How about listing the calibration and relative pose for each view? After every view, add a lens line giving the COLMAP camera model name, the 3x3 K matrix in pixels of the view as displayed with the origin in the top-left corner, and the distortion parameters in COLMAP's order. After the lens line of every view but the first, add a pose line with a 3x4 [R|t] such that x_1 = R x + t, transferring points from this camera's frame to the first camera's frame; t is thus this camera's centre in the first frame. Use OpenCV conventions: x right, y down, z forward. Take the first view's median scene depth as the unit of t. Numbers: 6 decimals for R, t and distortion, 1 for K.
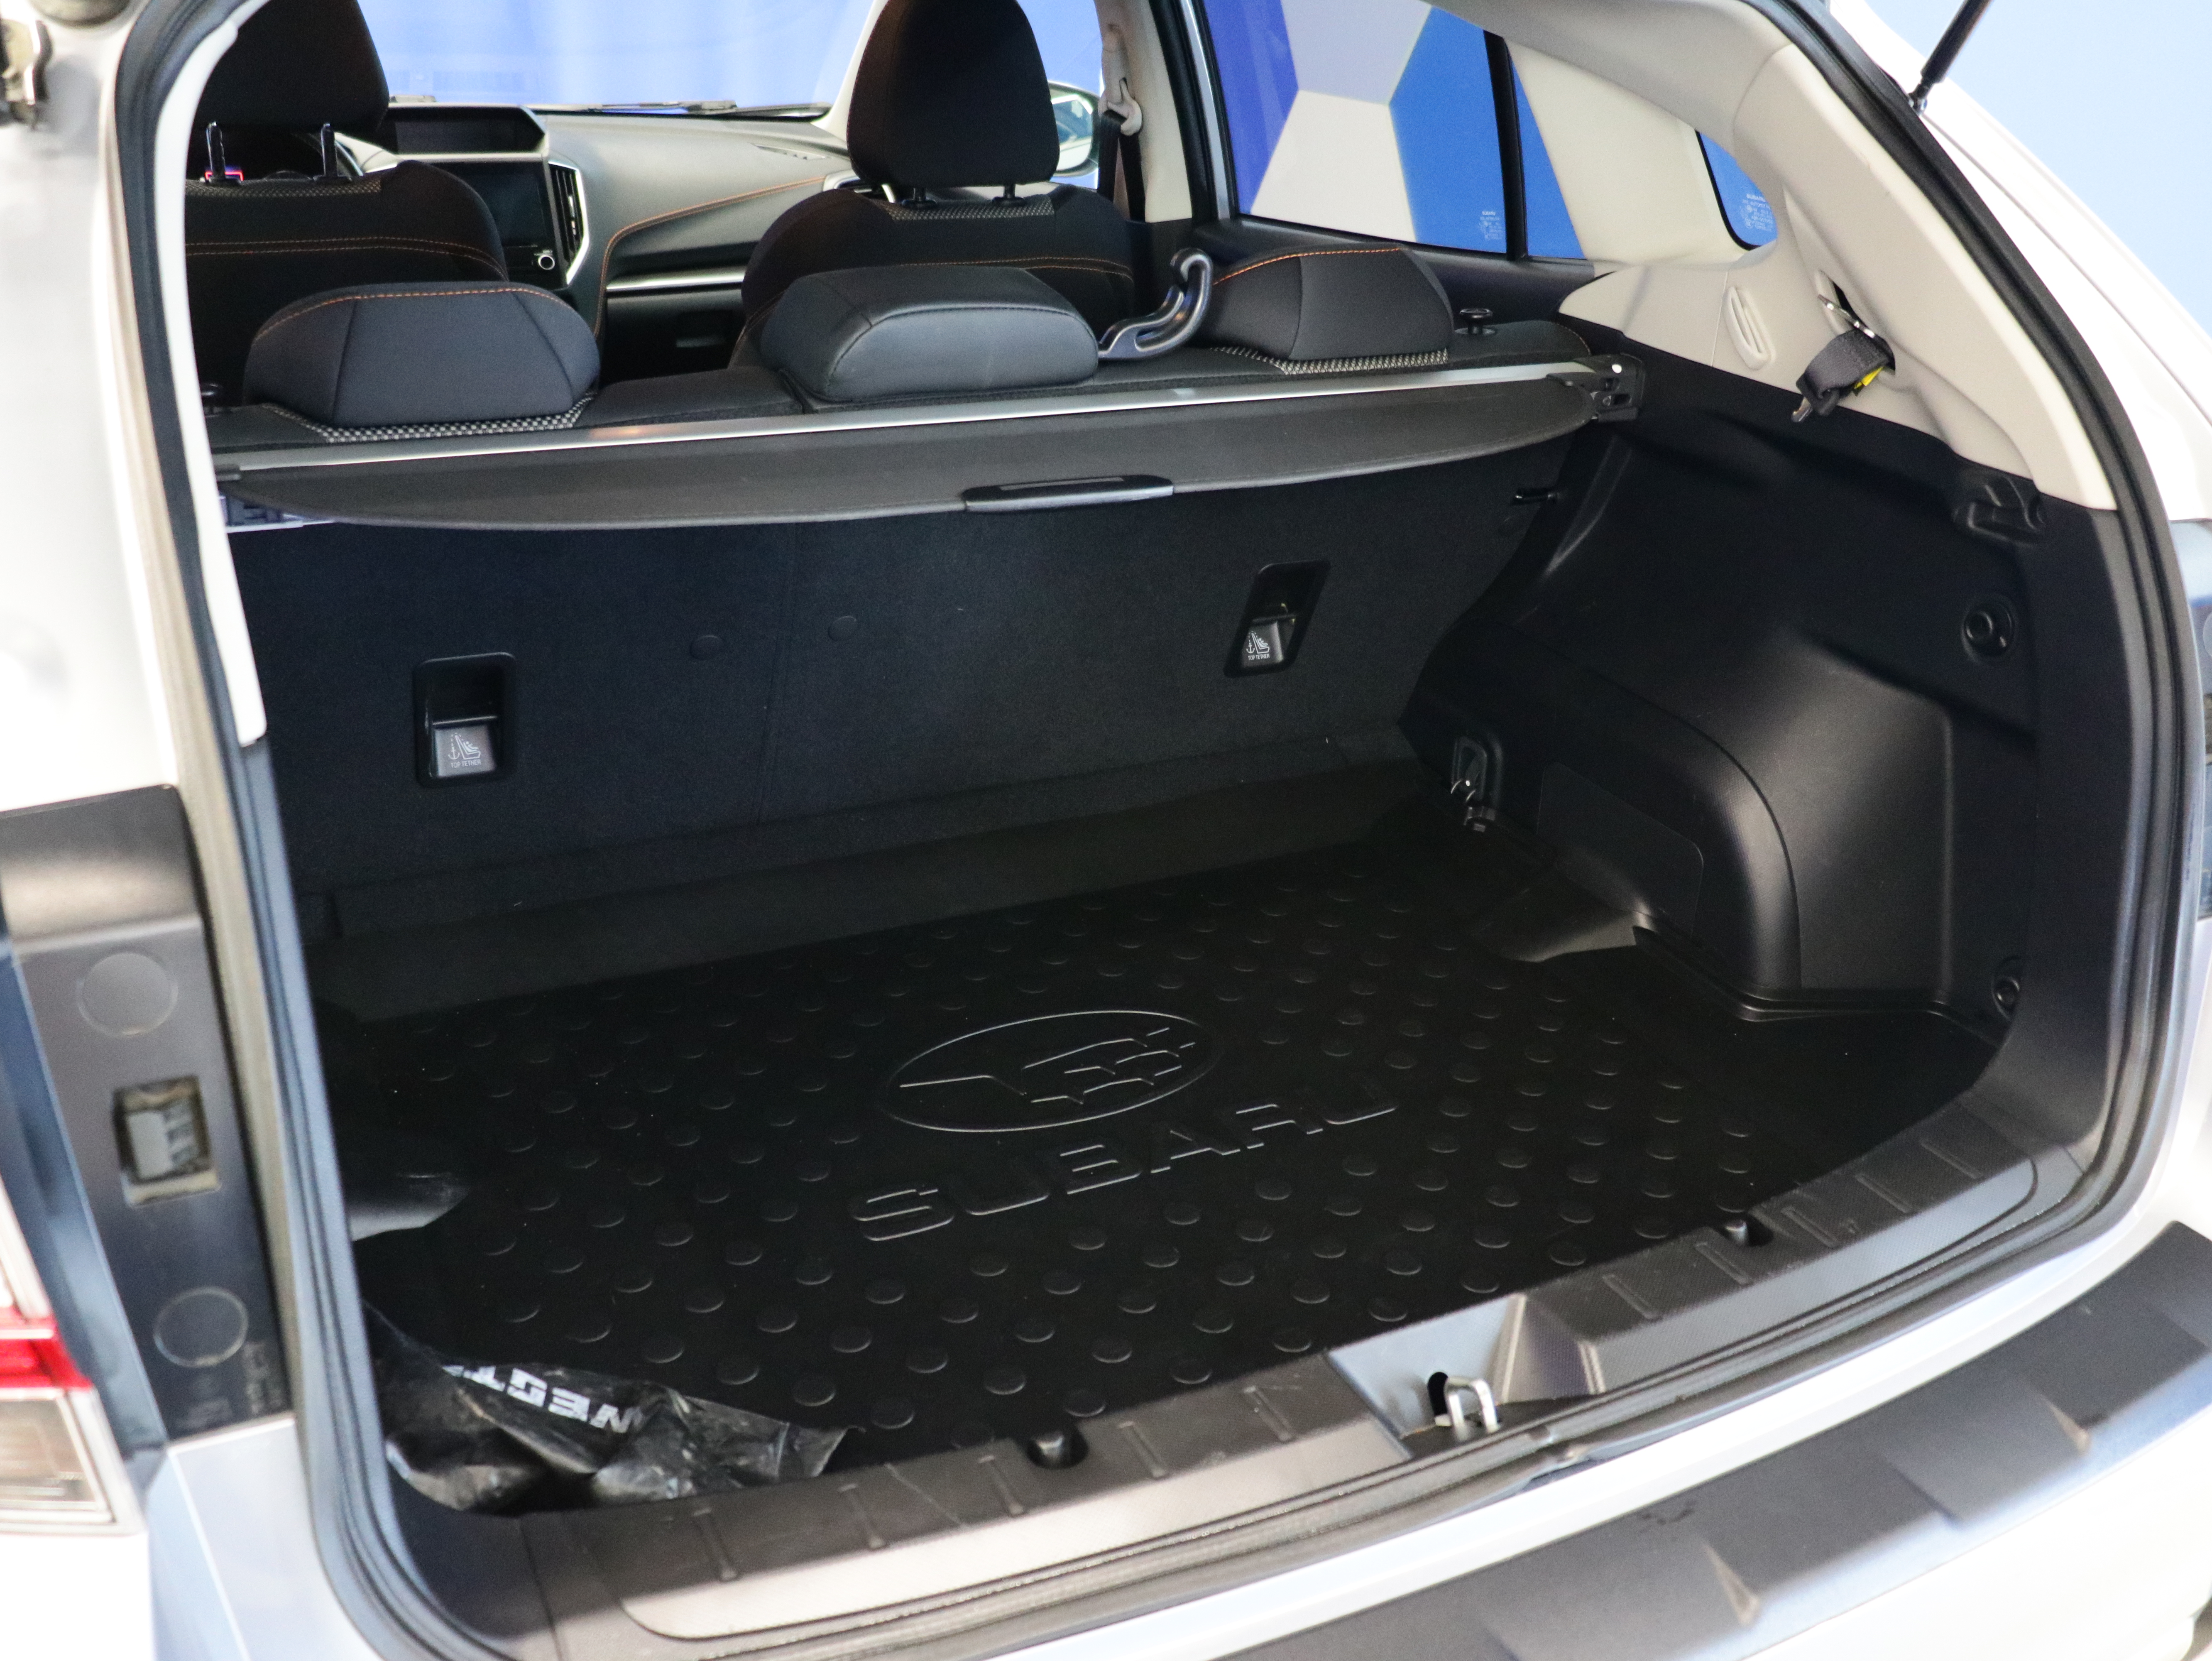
lens RADIAL K [[1959.7, 0, 1106.0], [0, 1959.7, 830.5], [0, 0, 1]] dist [-0.020605, 0.009906]
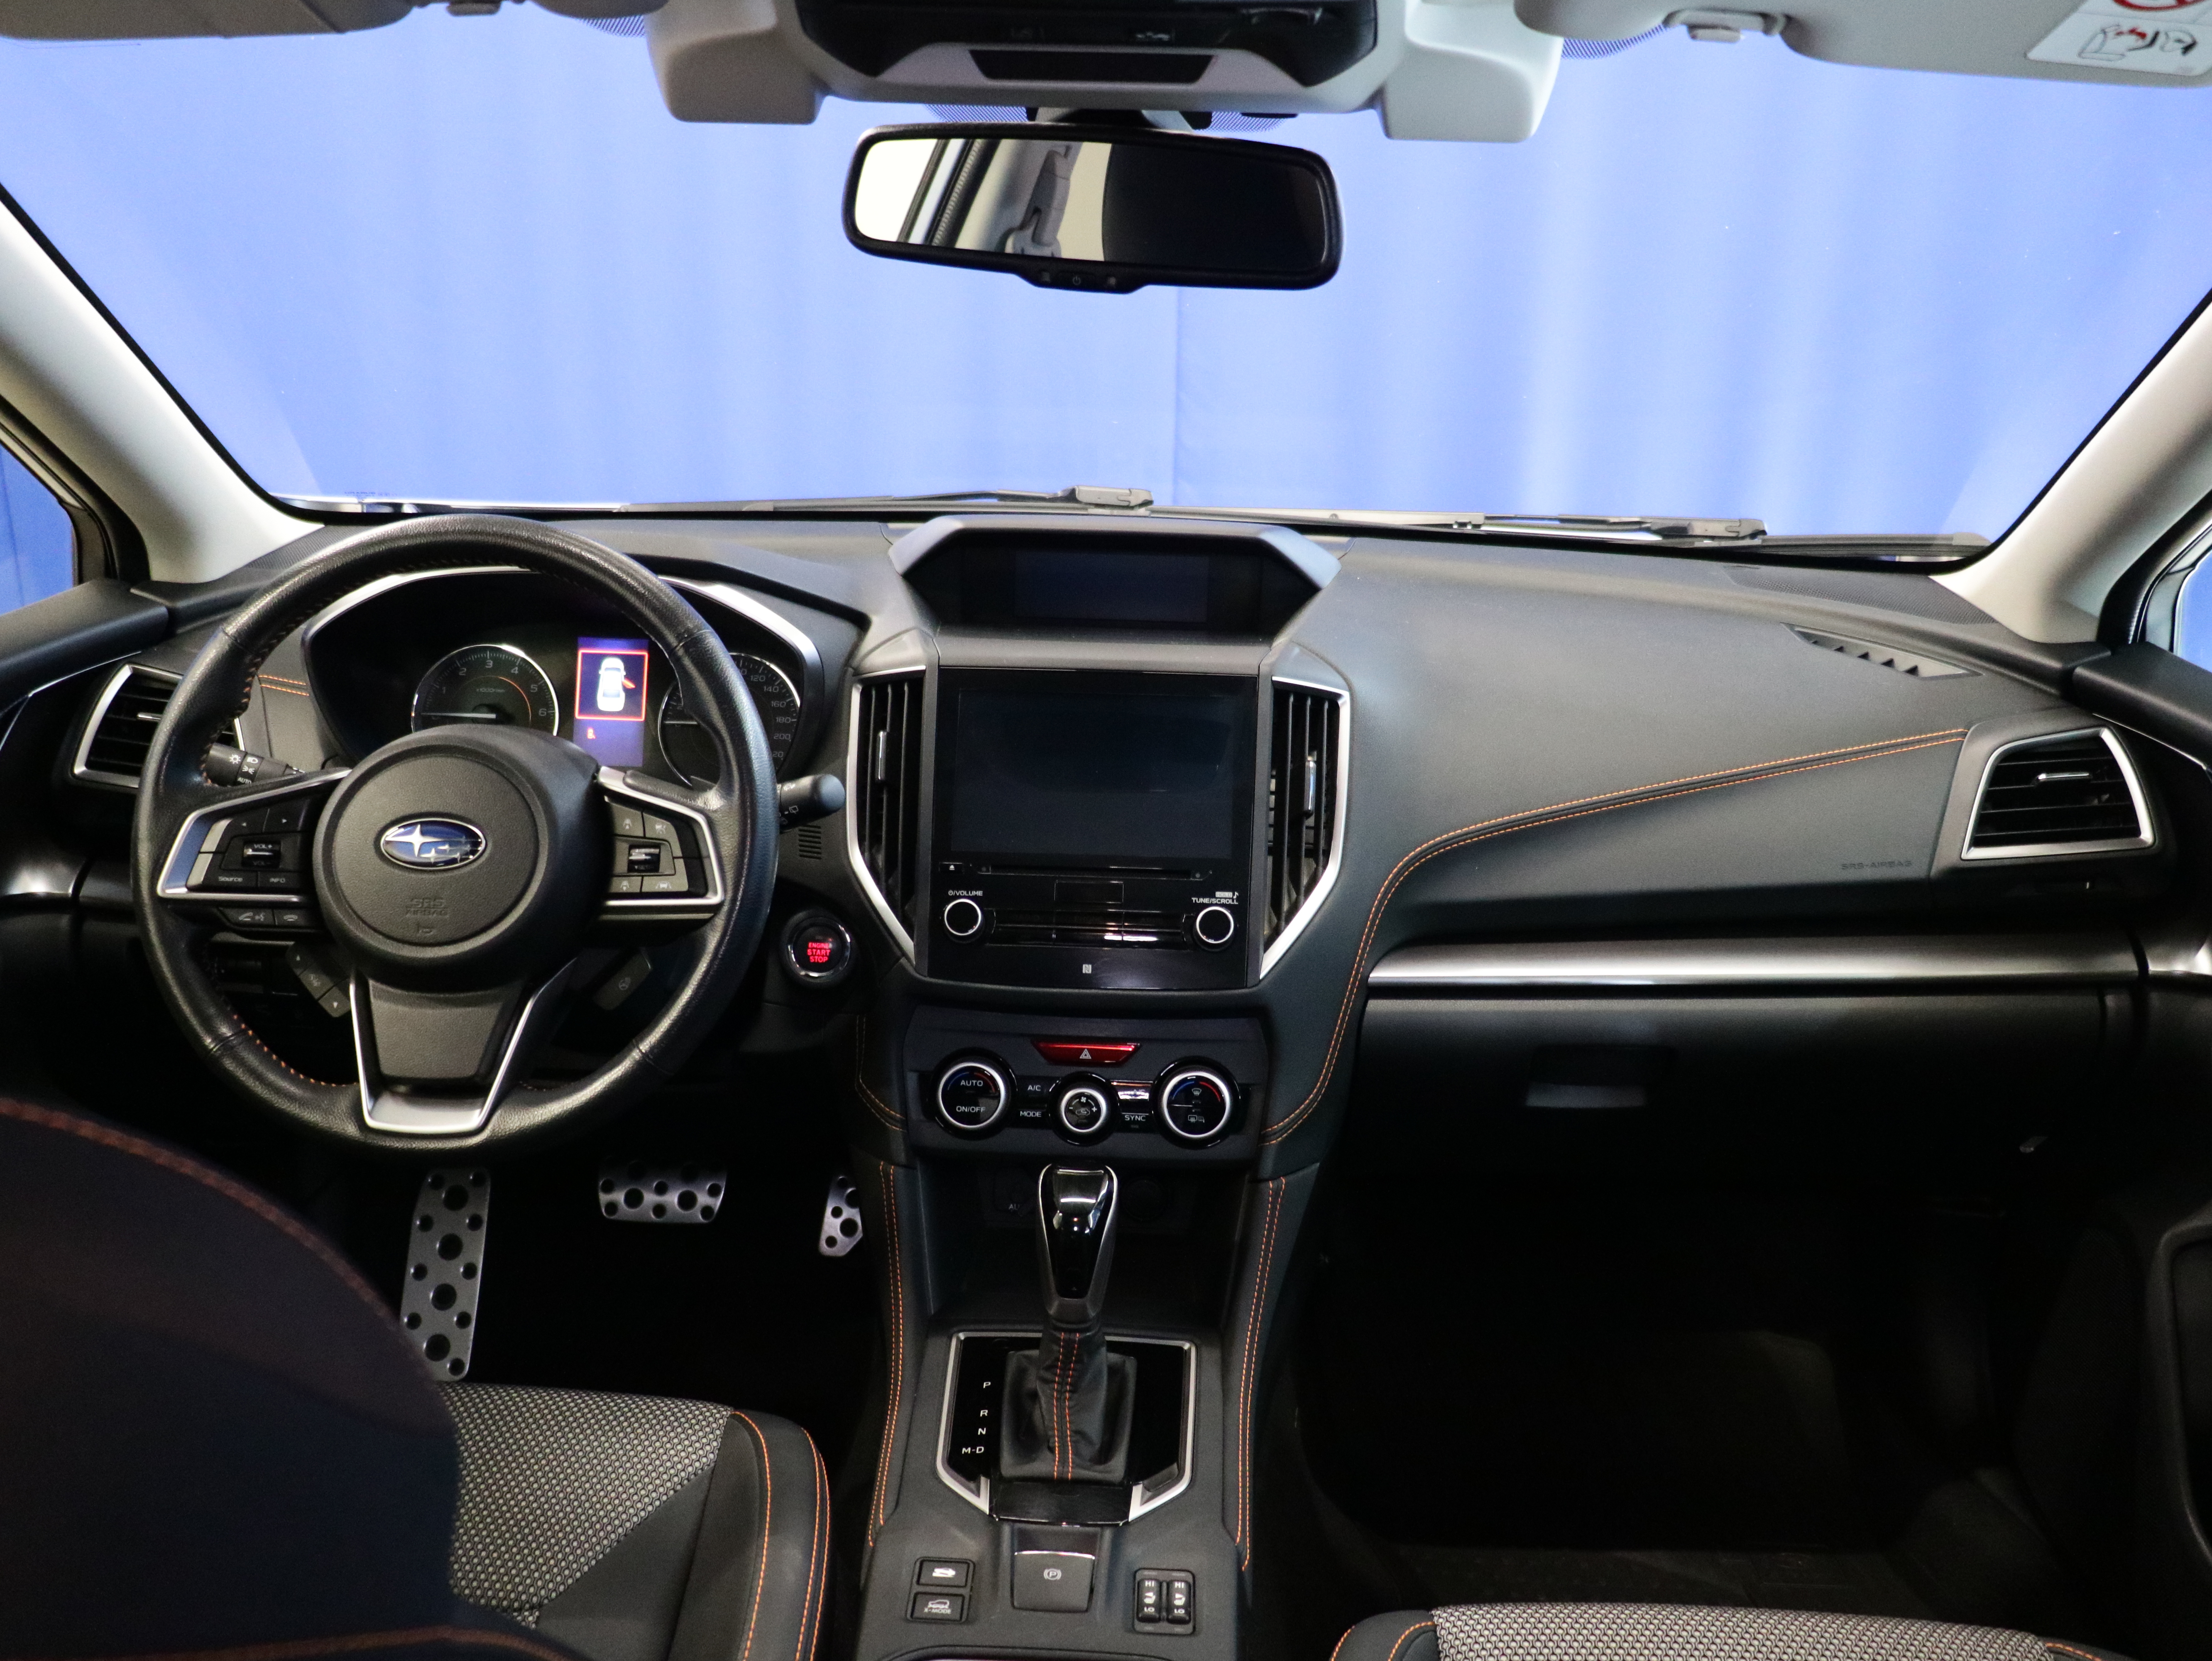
lens RADIAL K [[1959.7, 0, 1106.0], [0, 1959.7, 830.5], [0, 0, 1]] dist [-0.020605, 0.009906]
pose [[0.879108, 0.120839, -0.461051, -0.114372], [-0.190853, 0.975637, -0.108200, -0.243365], [0.436743, 0.183113, 0.880753, 0.587694]]
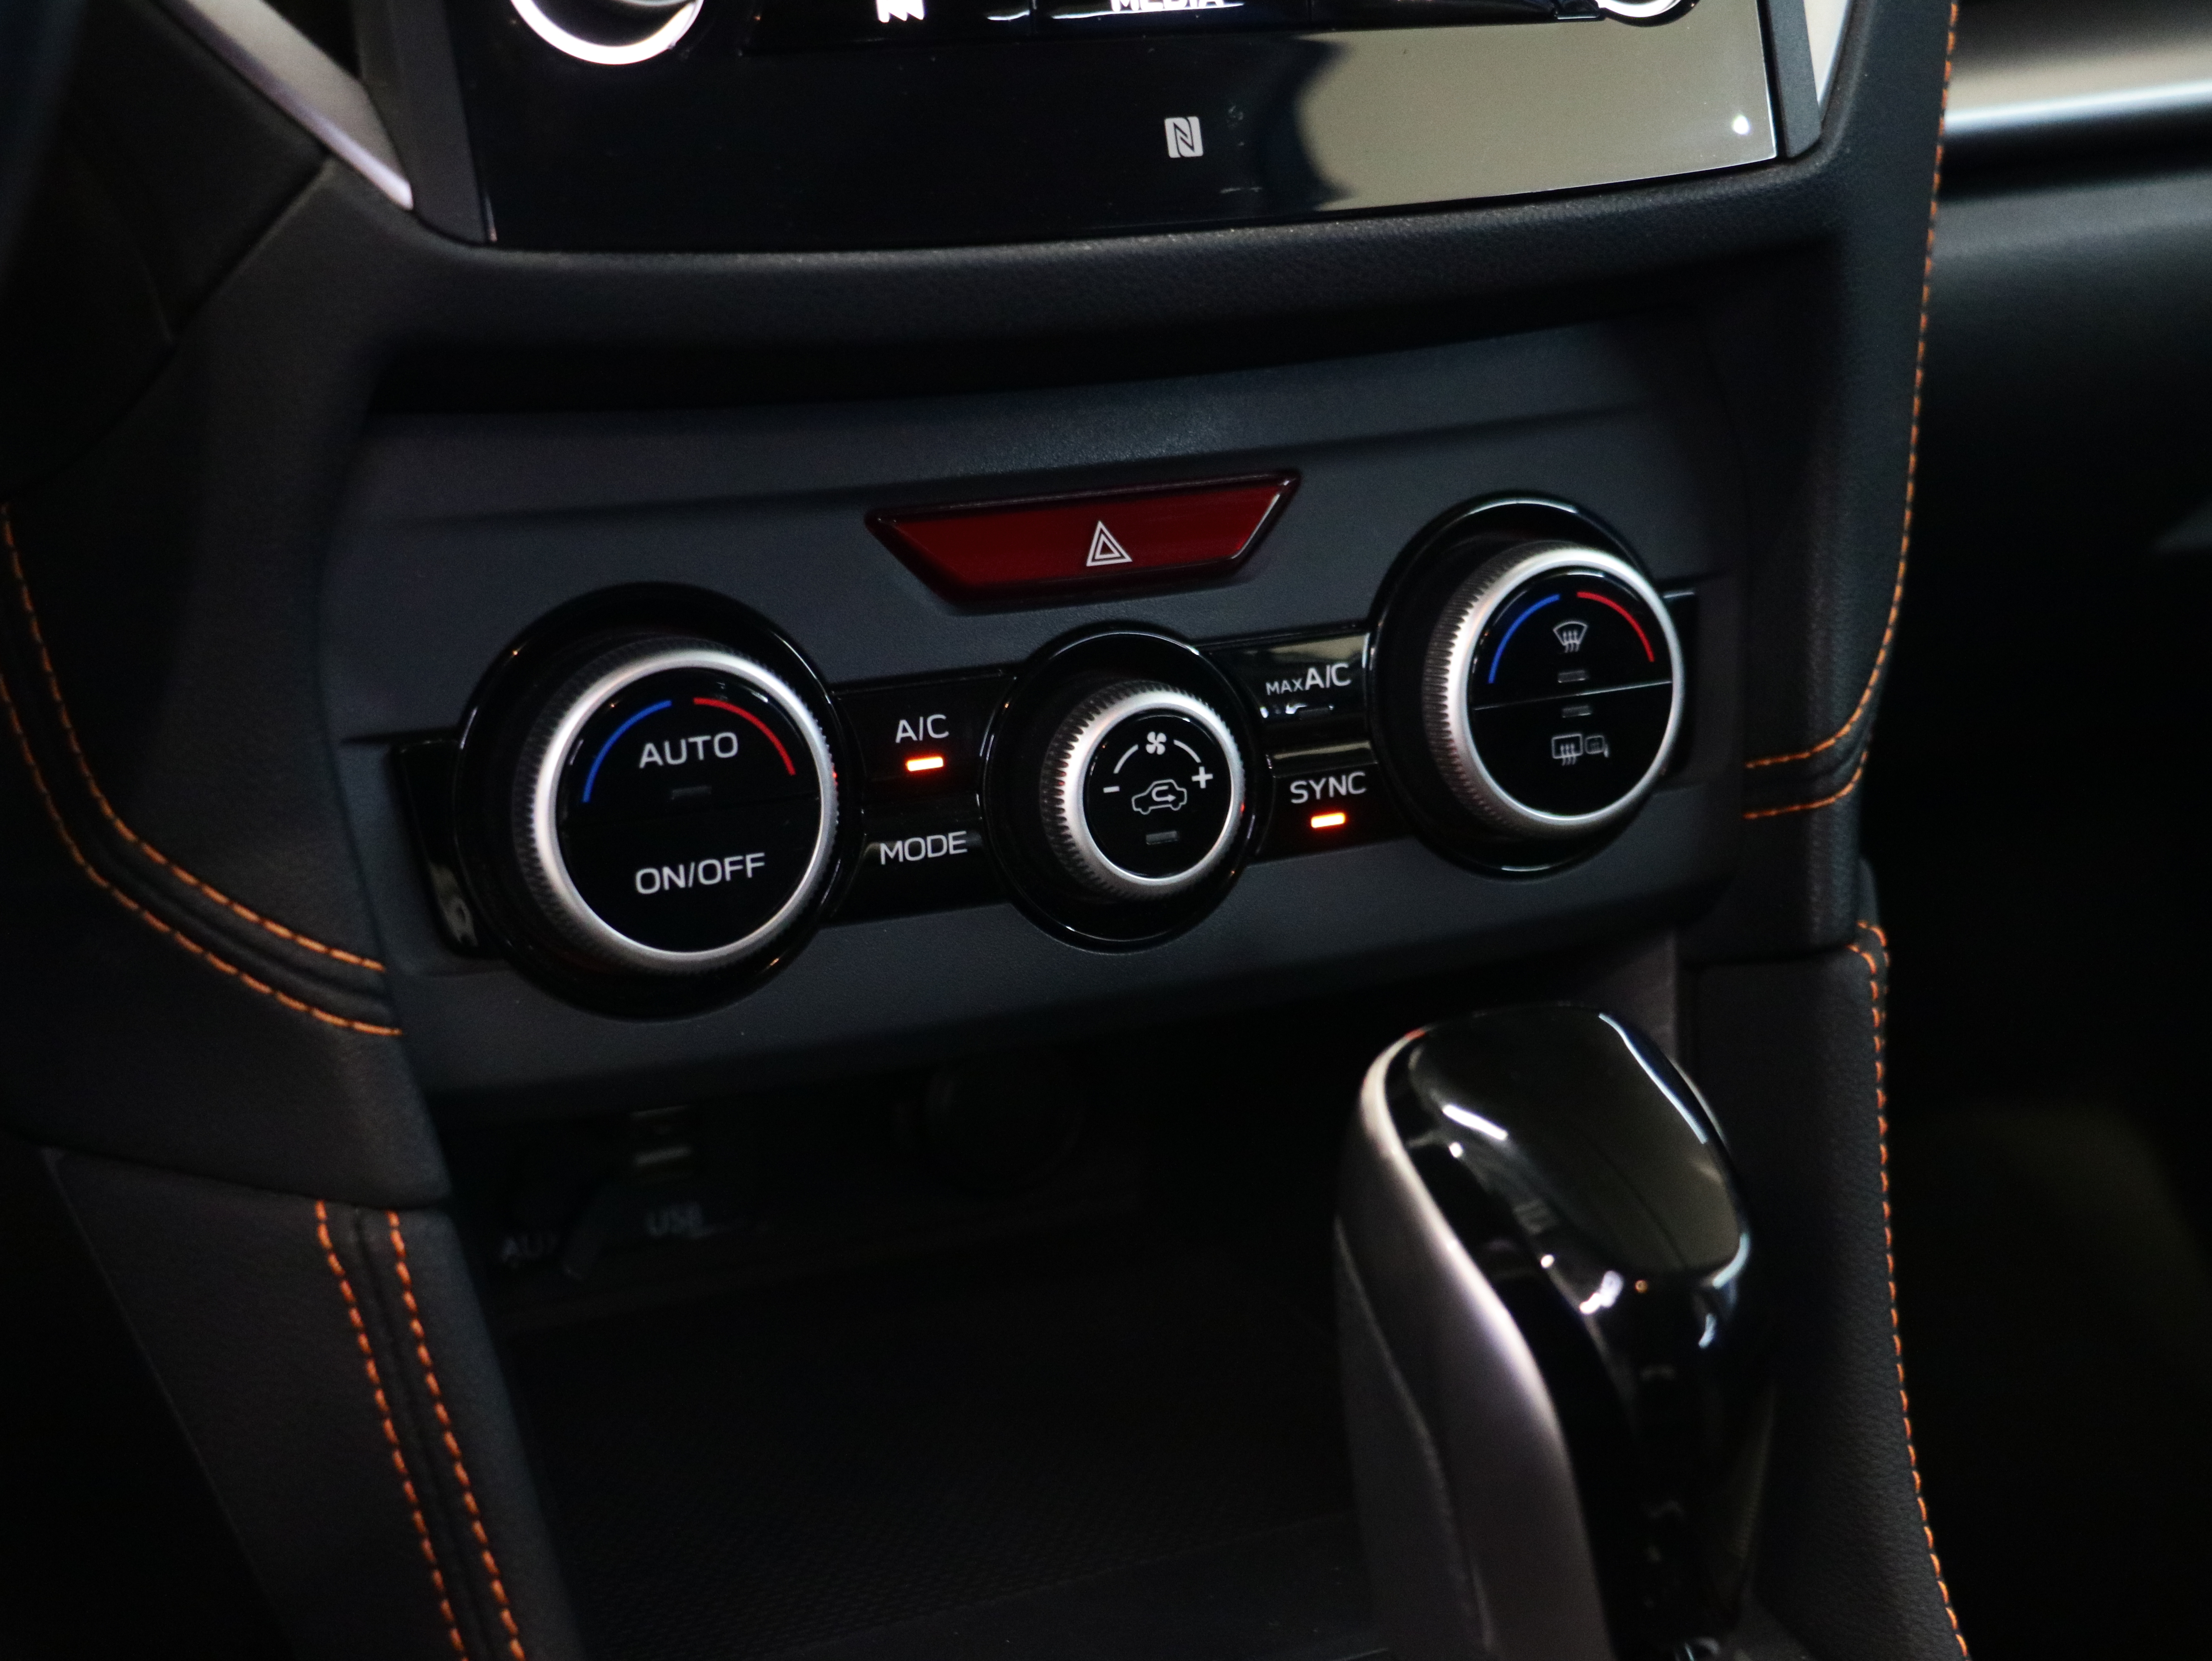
lens RADIAL K [[3726.2, 0, 1106.0], [0, 3726.2, 830.5], [0, 0, 1]] dist [0.007688, 0.005391]
pose [[0.998343, 0.024069, 0.052272, -0.297338], [-0.023955, 0.999709, -0.002811, -0.228501], [-0.052325, 0.001554, 0.998629, 0.768580]]
